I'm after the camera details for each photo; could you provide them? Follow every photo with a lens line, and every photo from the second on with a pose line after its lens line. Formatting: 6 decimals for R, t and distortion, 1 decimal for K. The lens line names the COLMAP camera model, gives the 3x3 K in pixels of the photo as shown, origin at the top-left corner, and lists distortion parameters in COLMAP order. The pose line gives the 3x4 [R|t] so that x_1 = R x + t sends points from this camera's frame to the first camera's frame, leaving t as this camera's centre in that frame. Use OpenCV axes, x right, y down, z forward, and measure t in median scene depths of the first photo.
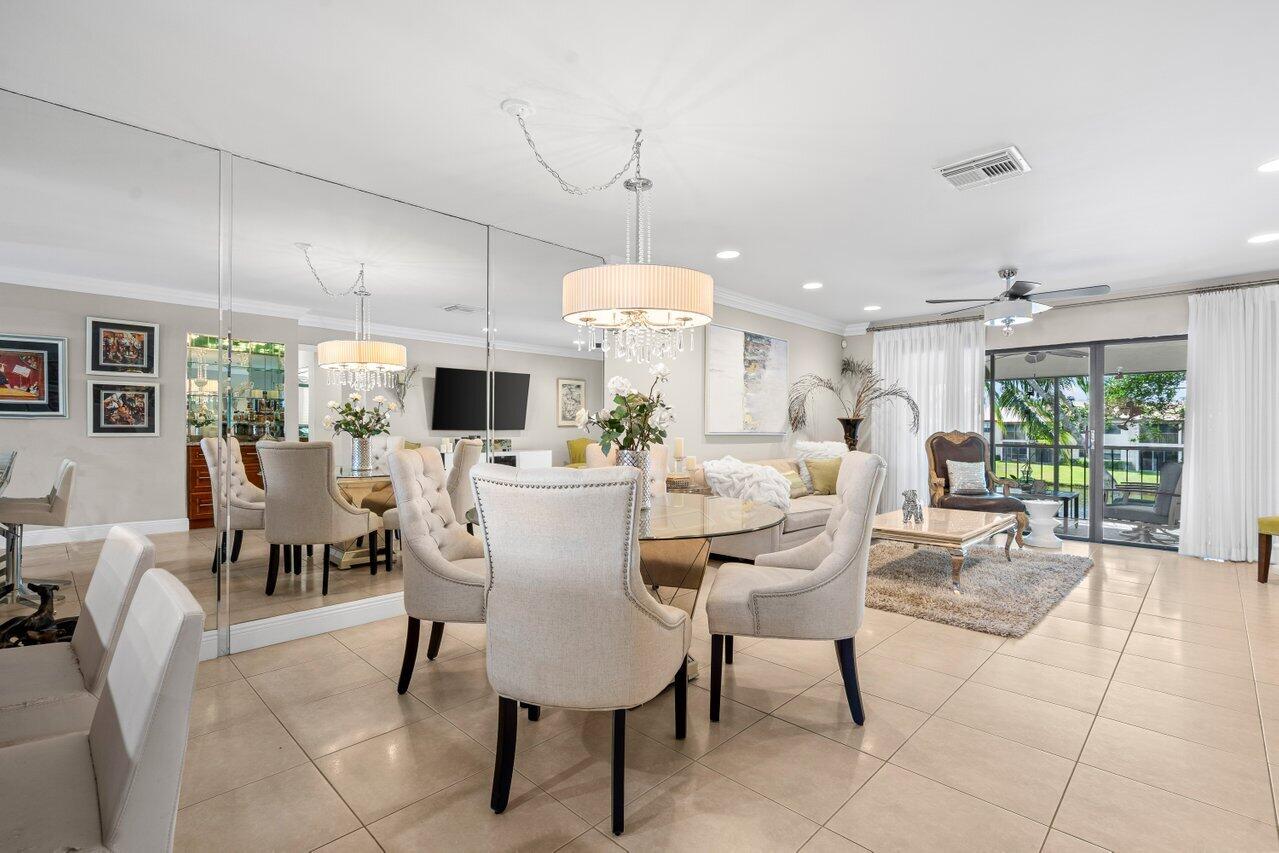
lens RADIAL K [[585.8, 0, 635.3], [0, 585.8, 430.0], [0, 0, 1]] dist [-0.001954, 0.002117]
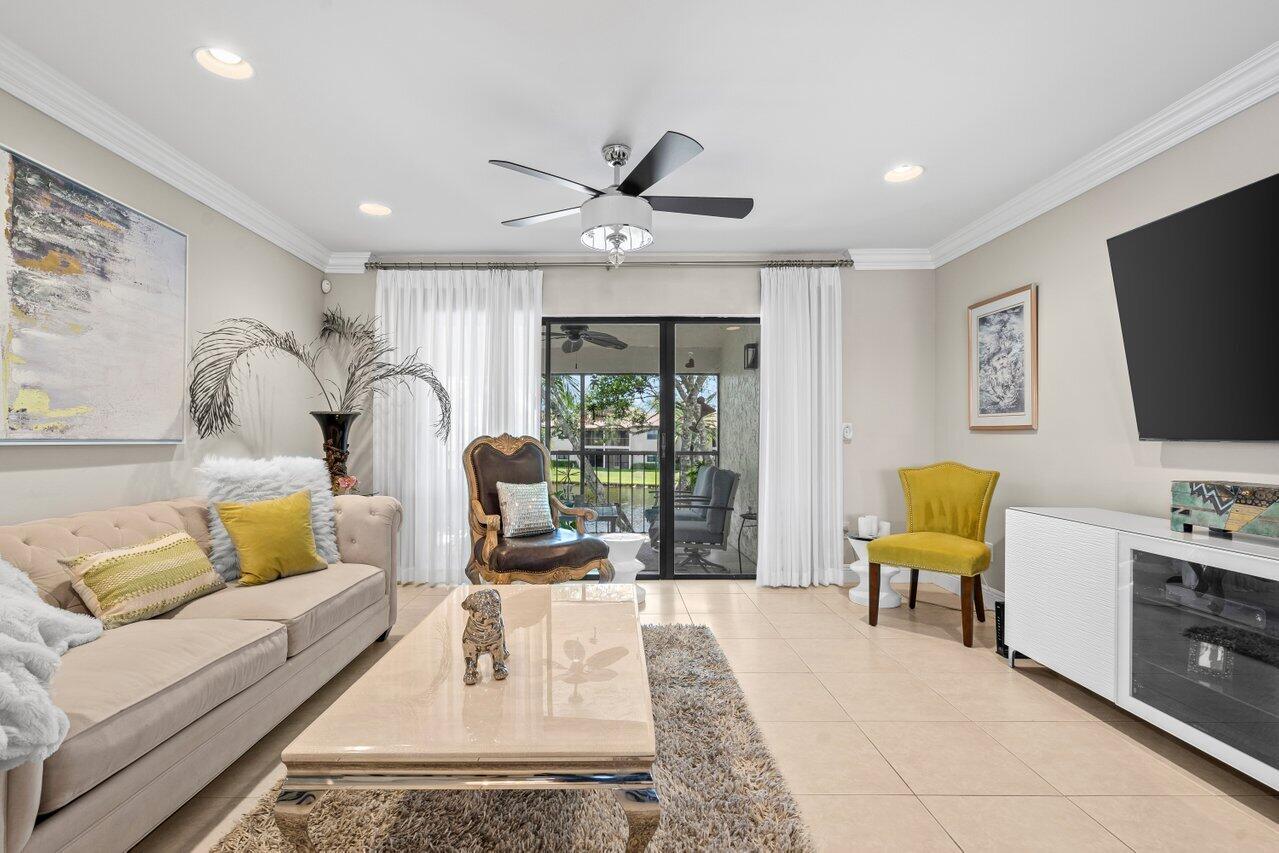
lens RADIAL K [[585.8, 0, 619.9], [0, 585.8, 430.0], [0, 0, 1]] dist [-0.001954, 0.002117]
pose [[0.706762, 0.004352, 0.707438, 0.180230], [0.002038, 0.999964, -0.008188, 0.002098], [-0.707448, 0.007229, 0.706728, 0.453343]]
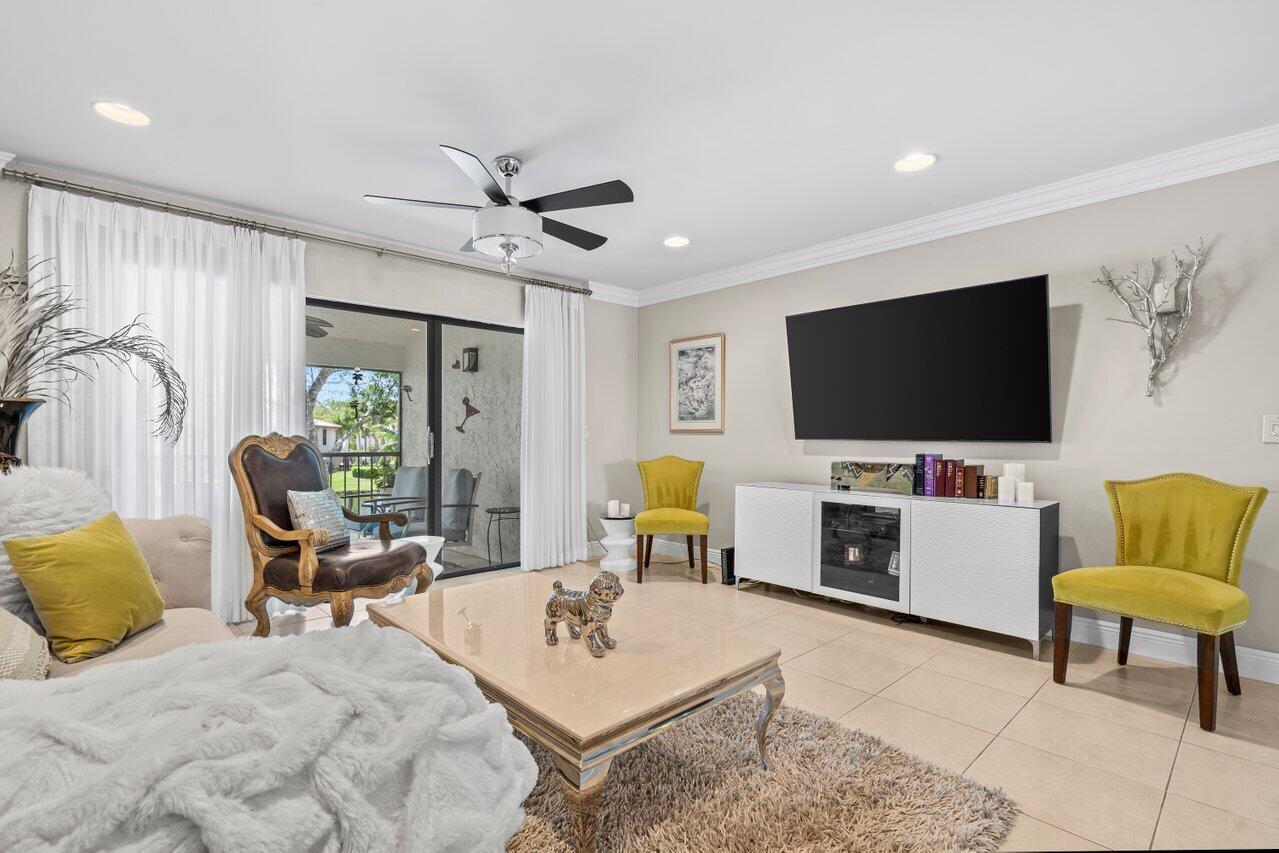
lens RADIAL K [[585.8, 0, 629.8], [0, 585.8, 443.3], [0, 0, 1]] dist [-0.001954, 0.002117]
pose [[0.048402, -0.015017, 0.998715, 0.033404], [-0.001295, 0.999885, 0.015097, 0.001361], [-0.998827, -0.002024, 0.048377, 0.645267]]
